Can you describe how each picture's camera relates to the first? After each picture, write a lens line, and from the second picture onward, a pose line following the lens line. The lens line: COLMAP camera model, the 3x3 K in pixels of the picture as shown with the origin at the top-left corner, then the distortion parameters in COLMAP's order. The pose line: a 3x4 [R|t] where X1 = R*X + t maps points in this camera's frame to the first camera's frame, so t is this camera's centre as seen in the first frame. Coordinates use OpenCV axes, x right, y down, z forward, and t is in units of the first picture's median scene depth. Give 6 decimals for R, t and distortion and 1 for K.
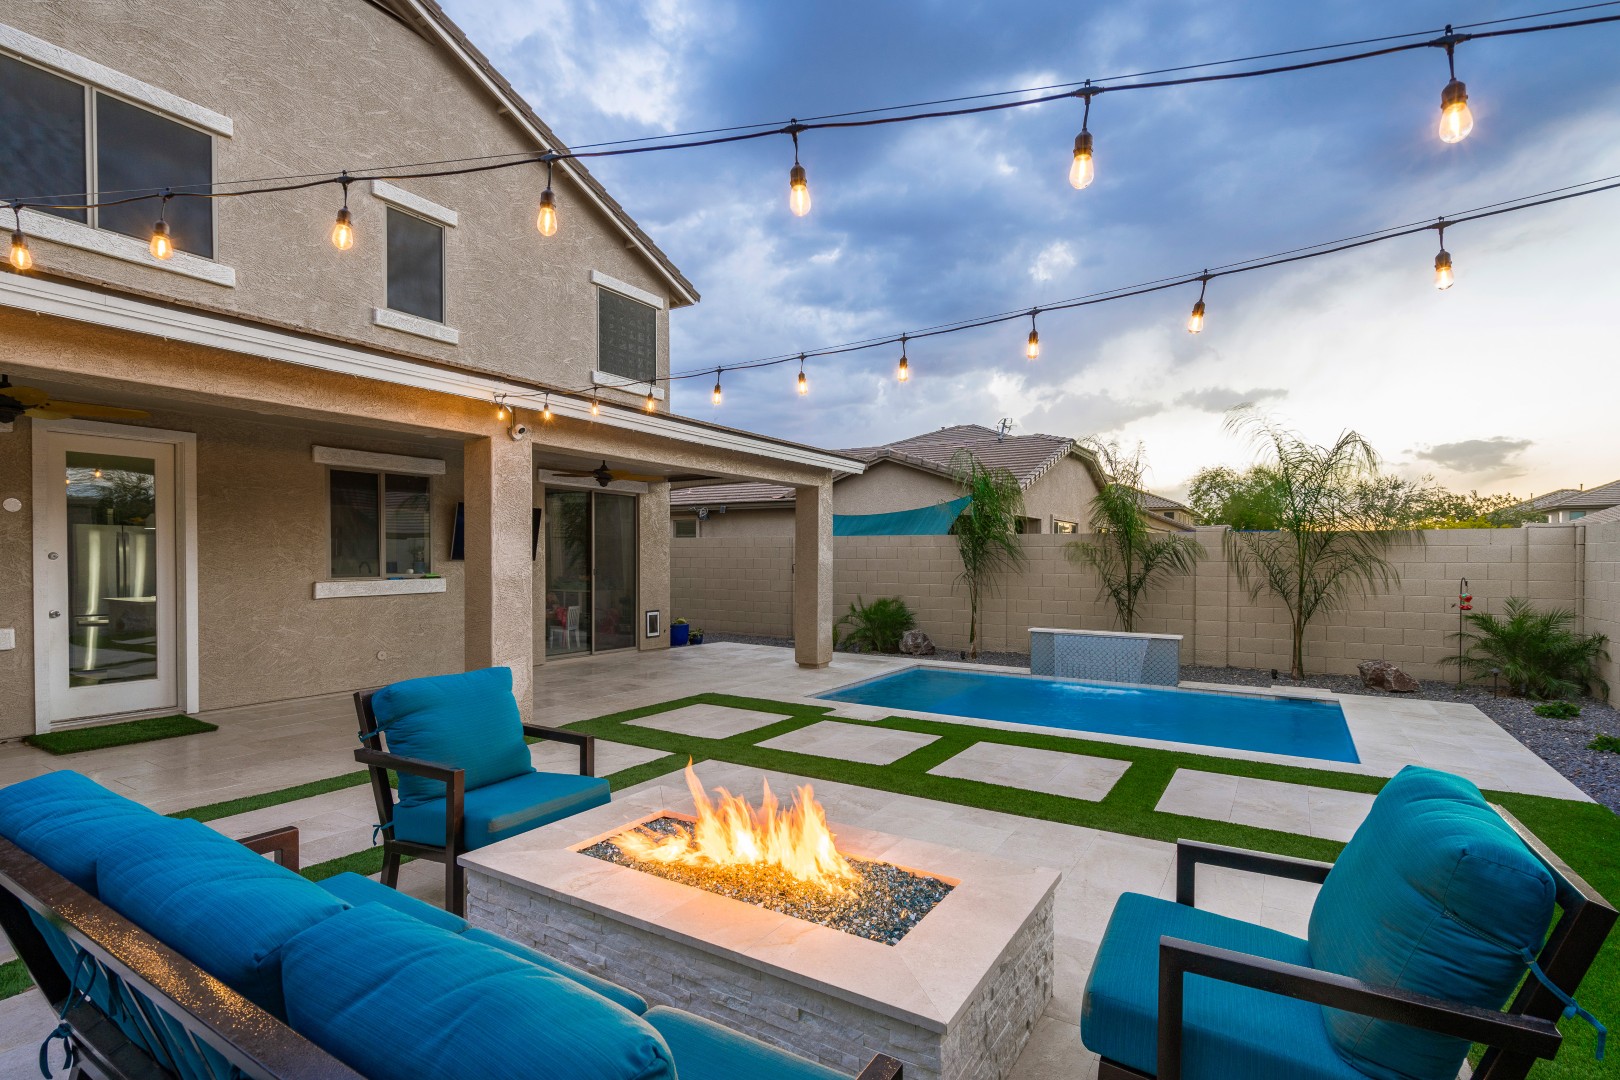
lens RADIAL K [[781.4, 0, 824.0], [0, 781.4, 578.0], [0, 0, 1]] dist [0.032493, -0.000125]
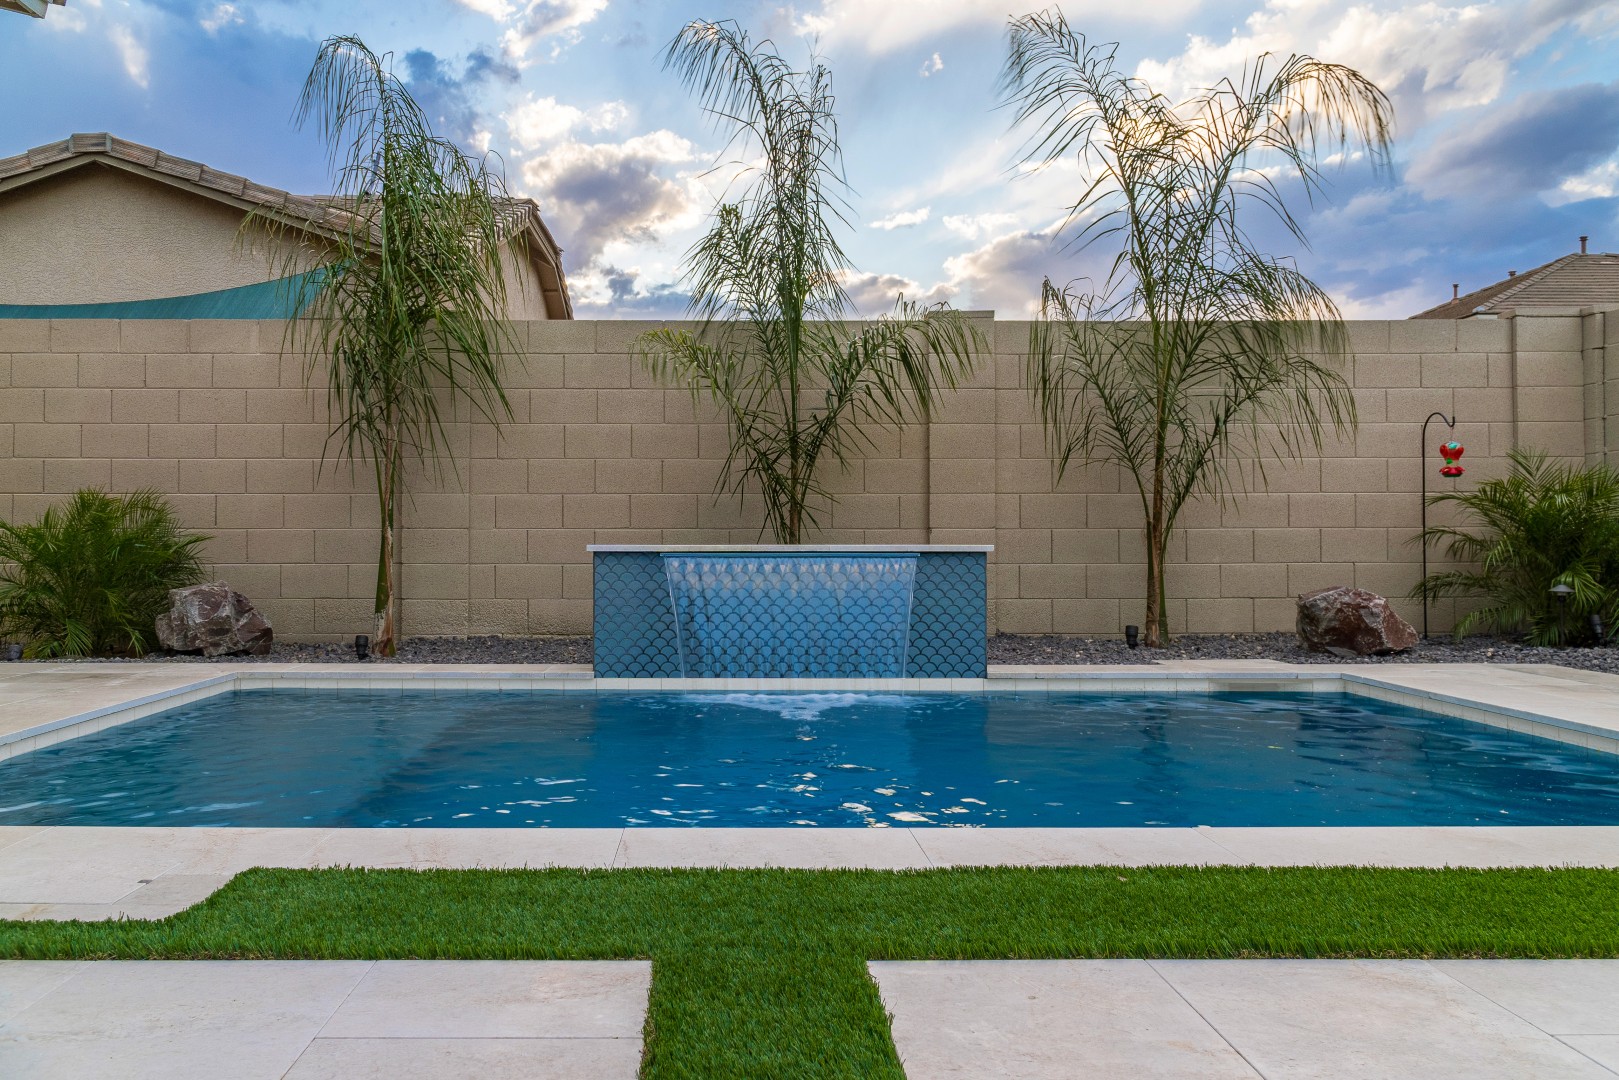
lens RADIAL K [[1312.1, 0, 725.3], [0, 1312.1, 559.0], [0, 0, 1]] dist [0.001945, 0.002059]
pose [[0.852040, -0.011589, 0.523348, 0.012862], [0.018190, 0.999807, -0.007475, 0.072060], [-0.523160, 0.015888, 0.852086, 0.454890]]
